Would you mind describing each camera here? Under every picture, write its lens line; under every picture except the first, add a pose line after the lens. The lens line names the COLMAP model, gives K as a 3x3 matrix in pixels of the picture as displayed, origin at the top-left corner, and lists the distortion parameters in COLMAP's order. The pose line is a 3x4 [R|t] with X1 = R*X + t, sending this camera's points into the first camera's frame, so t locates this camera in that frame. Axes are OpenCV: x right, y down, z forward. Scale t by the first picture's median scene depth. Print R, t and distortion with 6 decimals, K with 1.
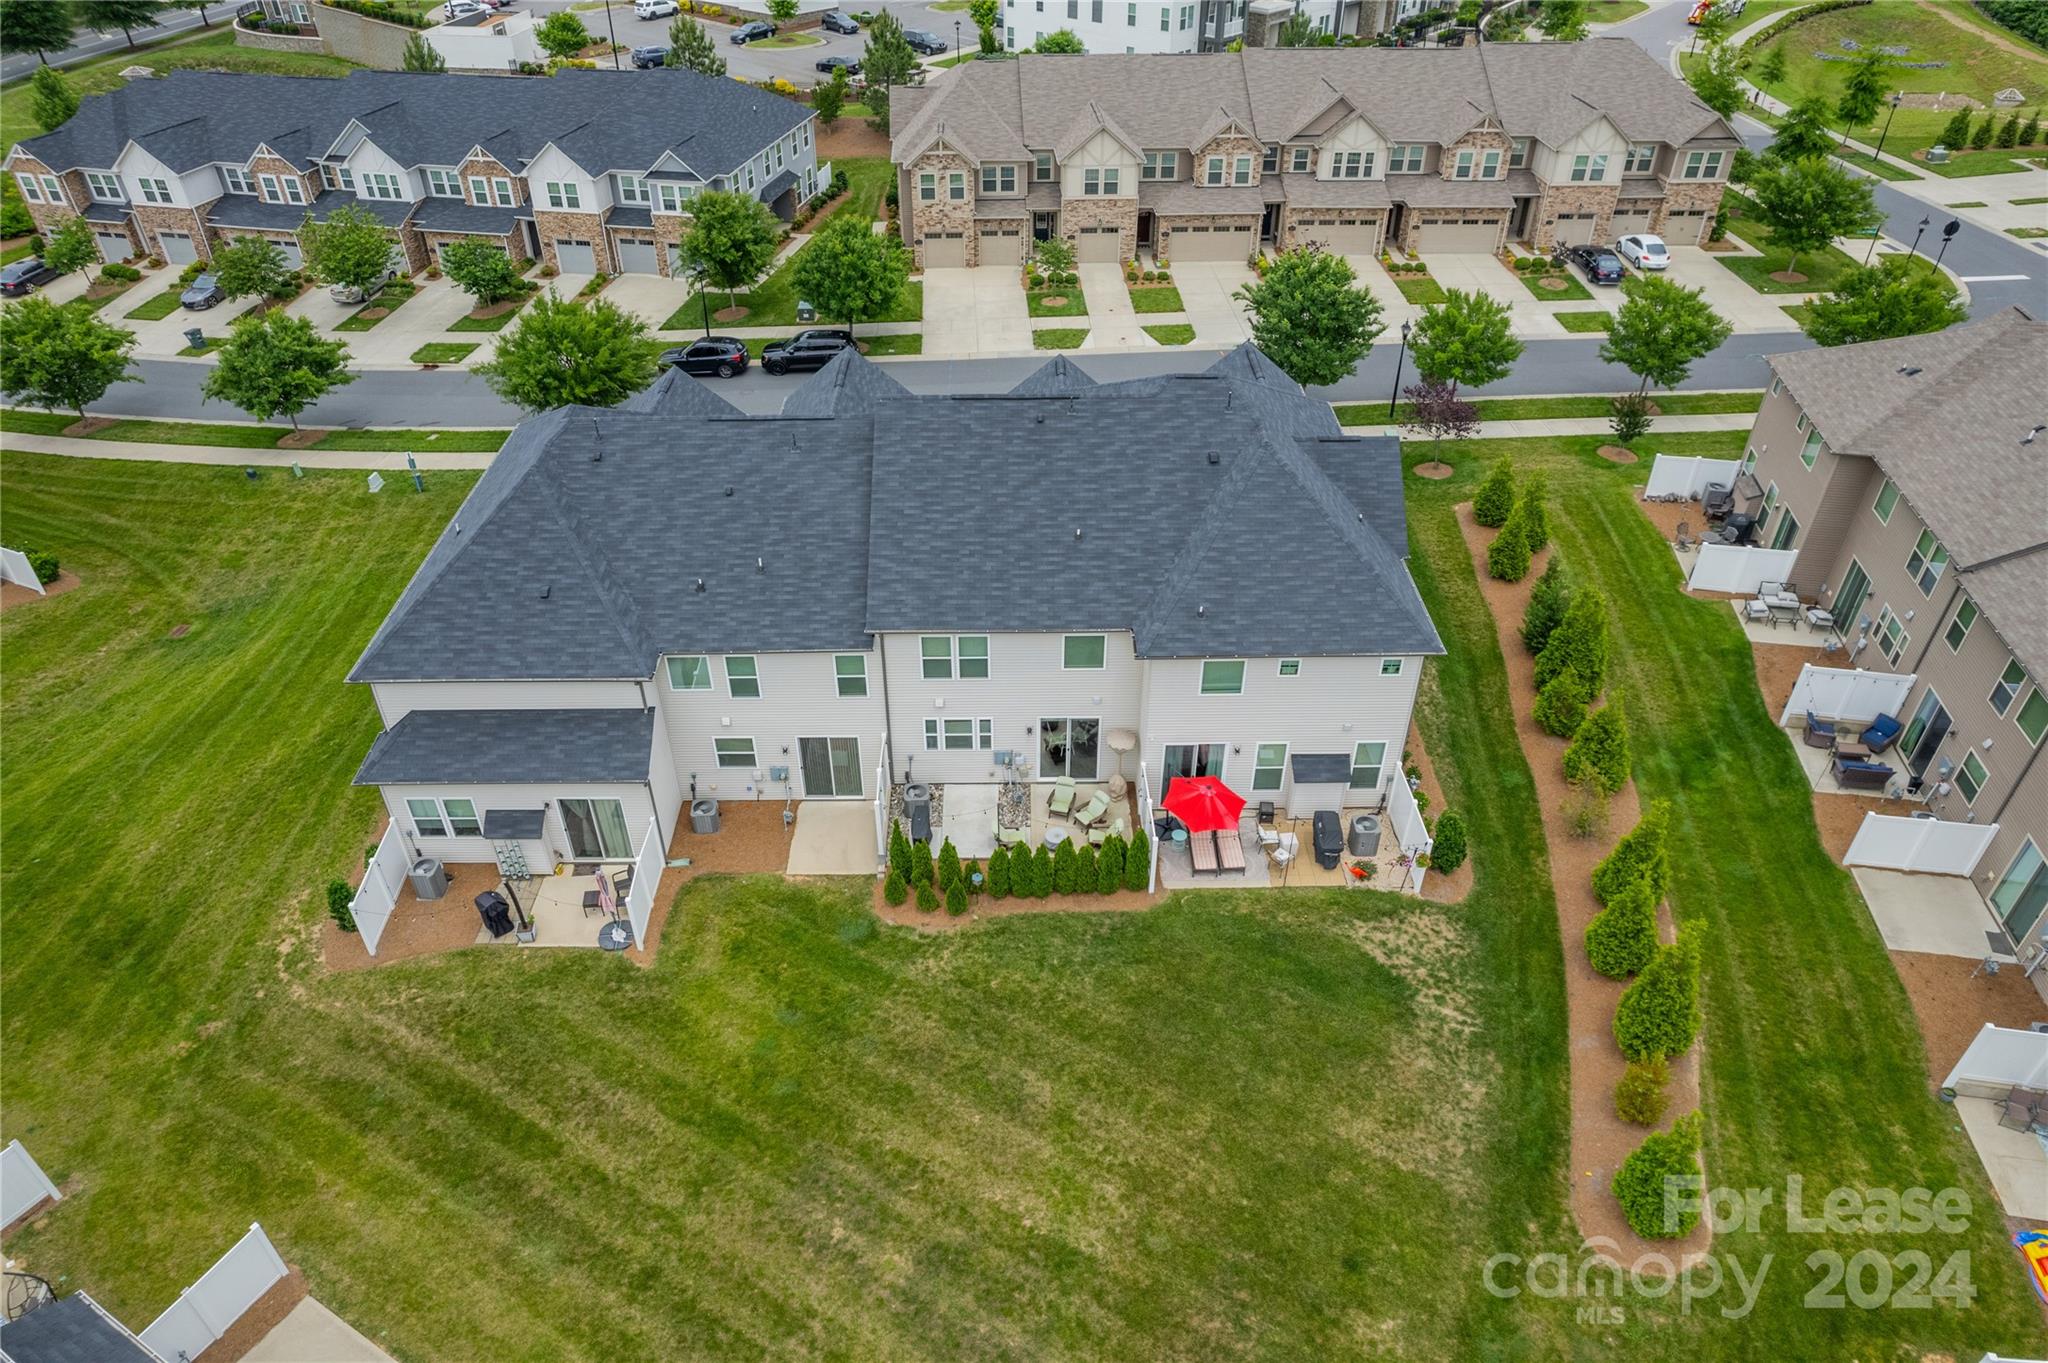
lens RADIAL K [[1297.4, 0, 1024.4], [0, 1297.4, 736.2], [0, 0, 1]] dist [-0.078538, 0.073358]
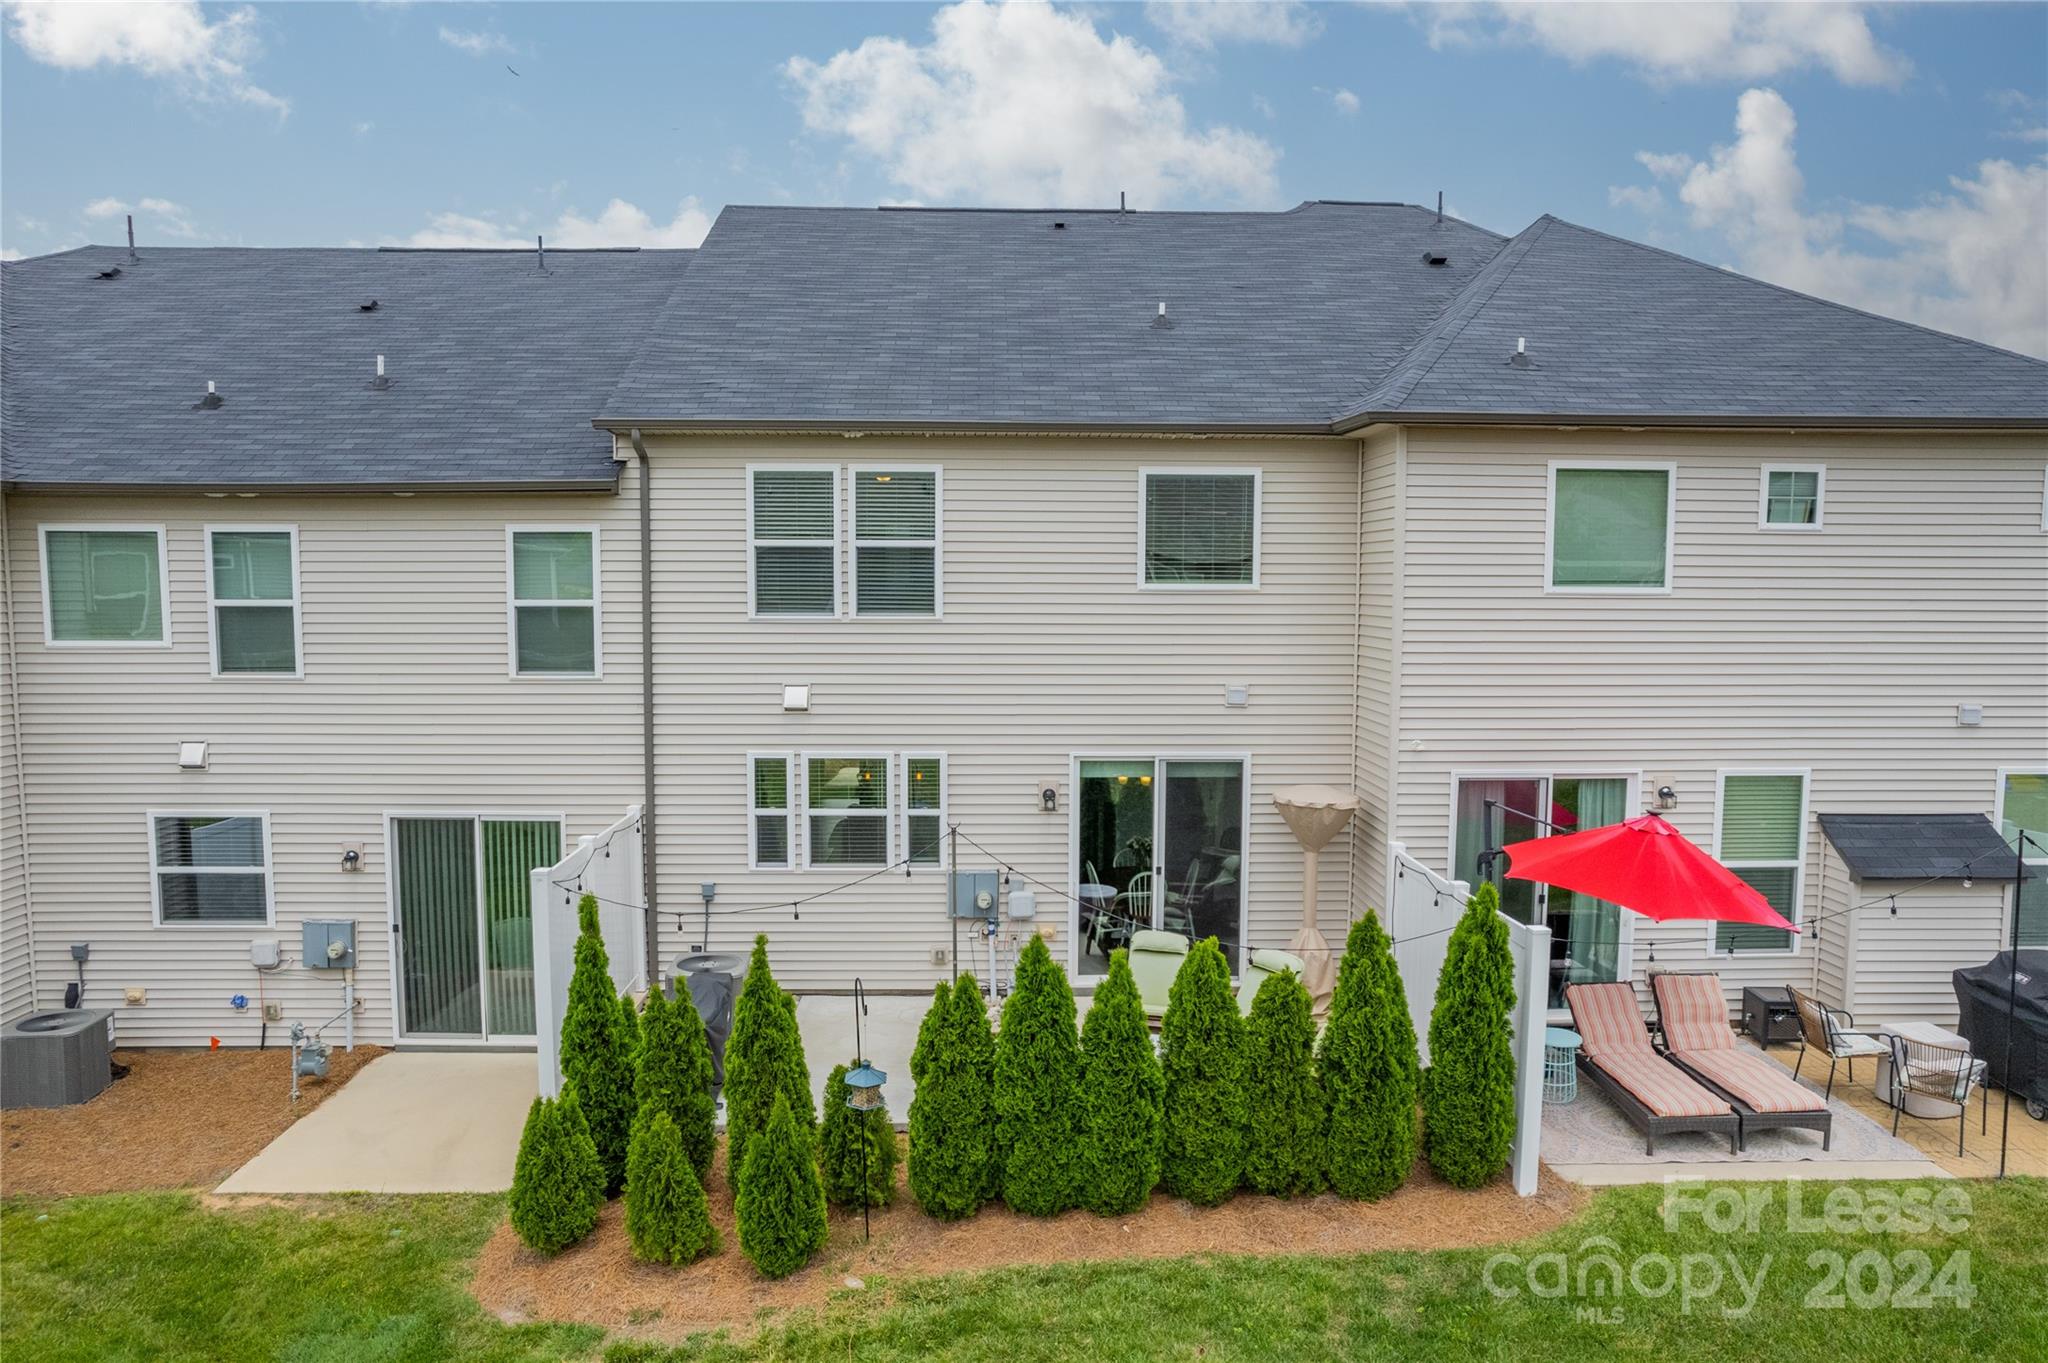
lens RADIAL K [[1297.4, 0, 1024.4], [0, 1297.4, 736.2], [0, 0, 1]] dist [-0.078538, 0.073358]
pose [[0.999790, 0.001860, 0.020413, -0.010574], [0.009689, 0.834708, -0.550607, 0.185574], [-0.018063, 0.550689, 0.834515, 0.732251]]
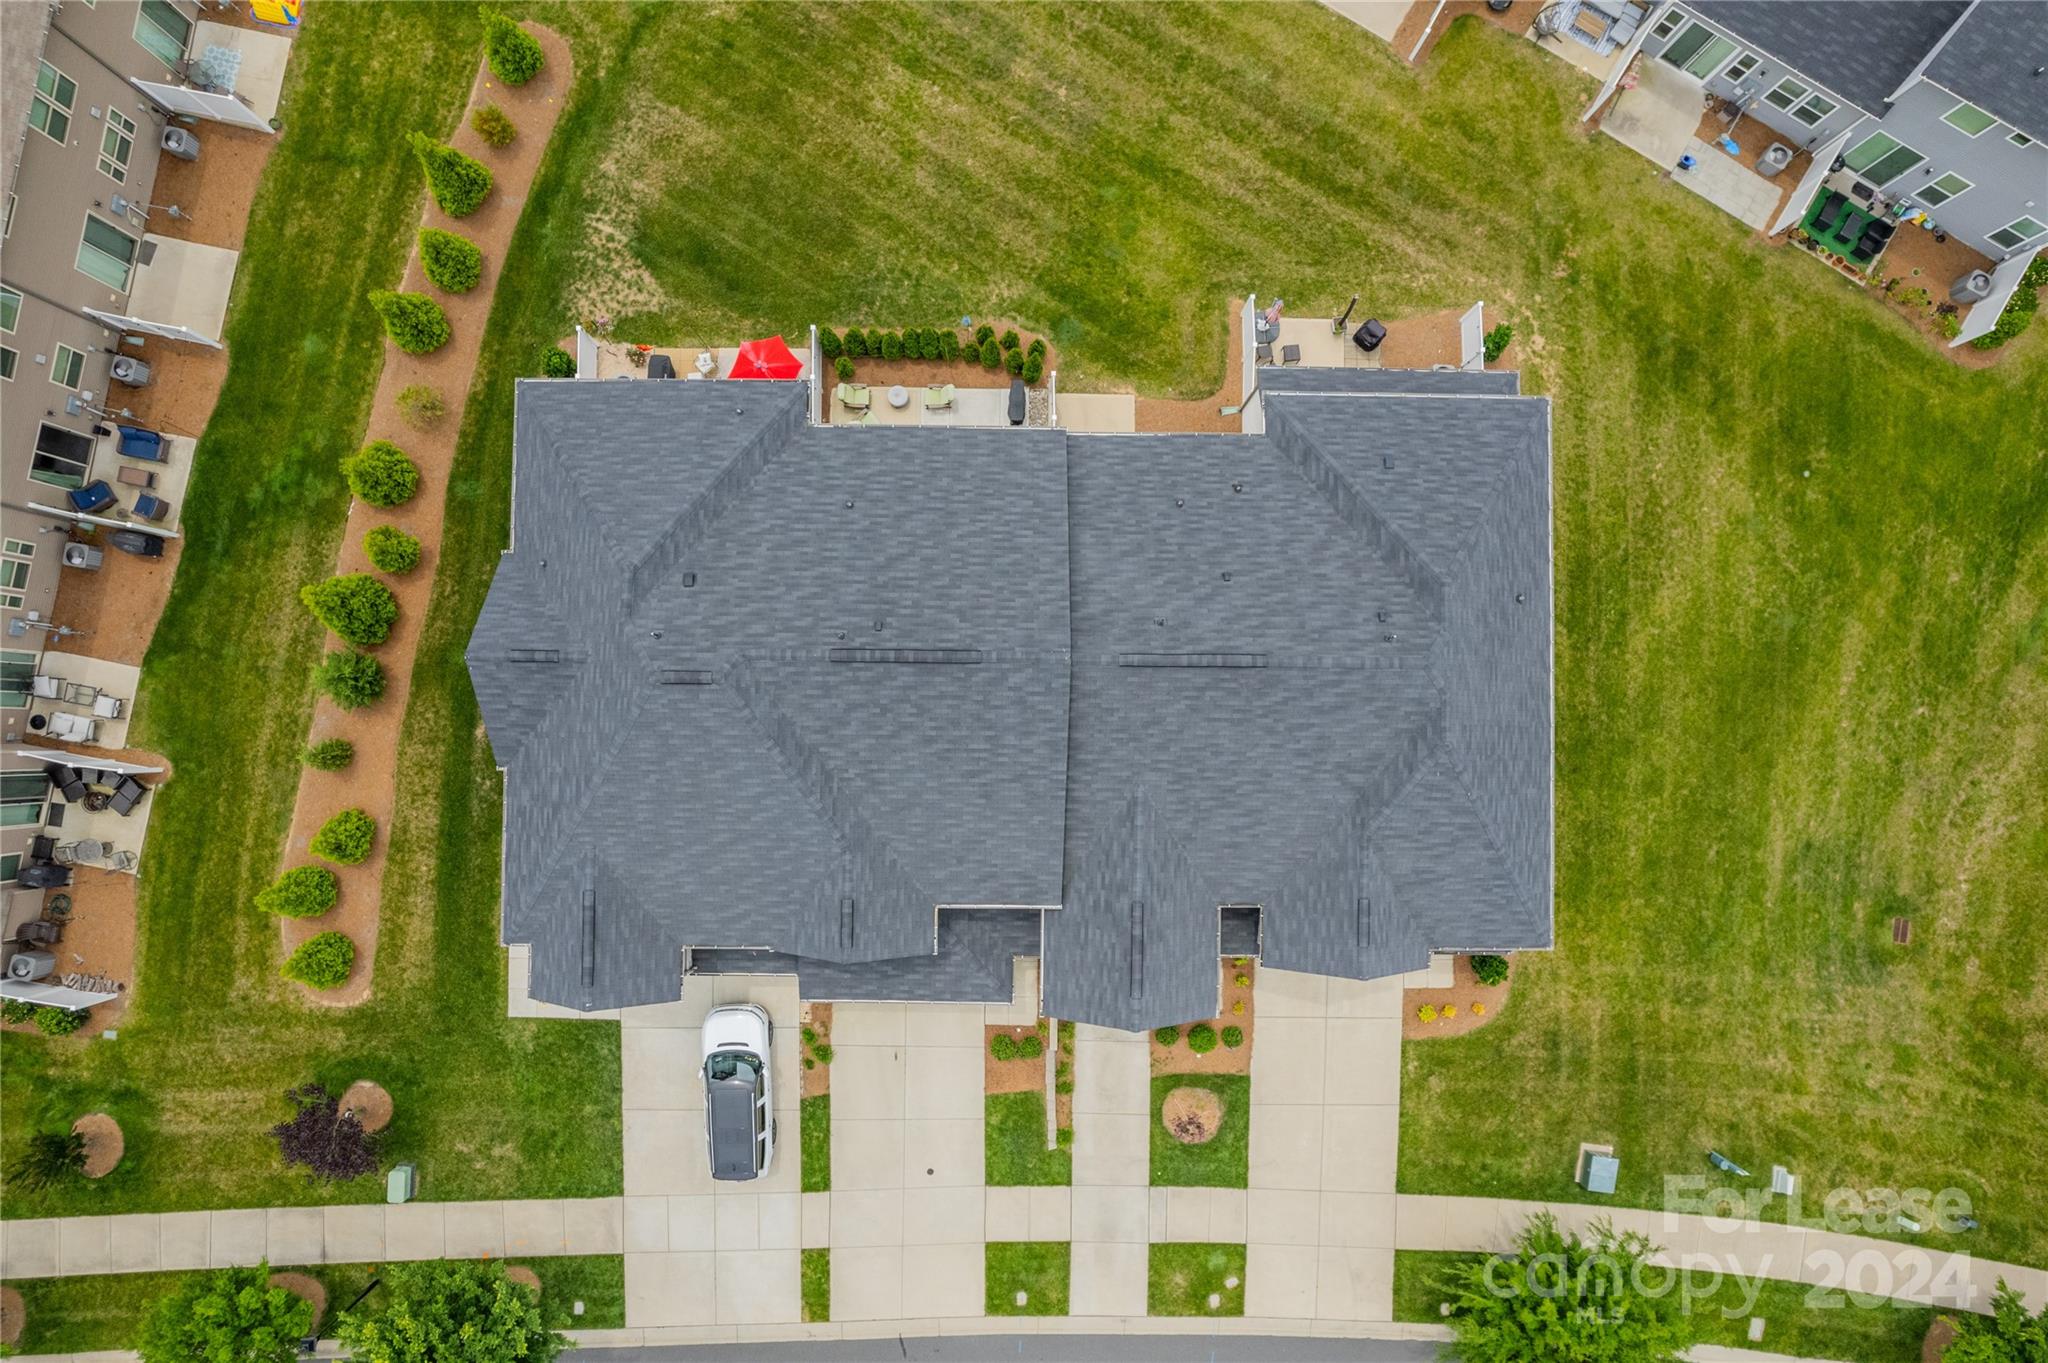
lens RADIAL K [[1297.4, 0, 1024.4], [0, 1297.4, 736.2], [0, 0, 1]] dist [-0.078538, 0.073358]
pose [[-0.999726, -0.022636, -0.005971, -0.085749], [0.008775, -0.598798, 0.800852, -0.998116], [-0.021703, 0.800580, 0.598833, 0.555432]]
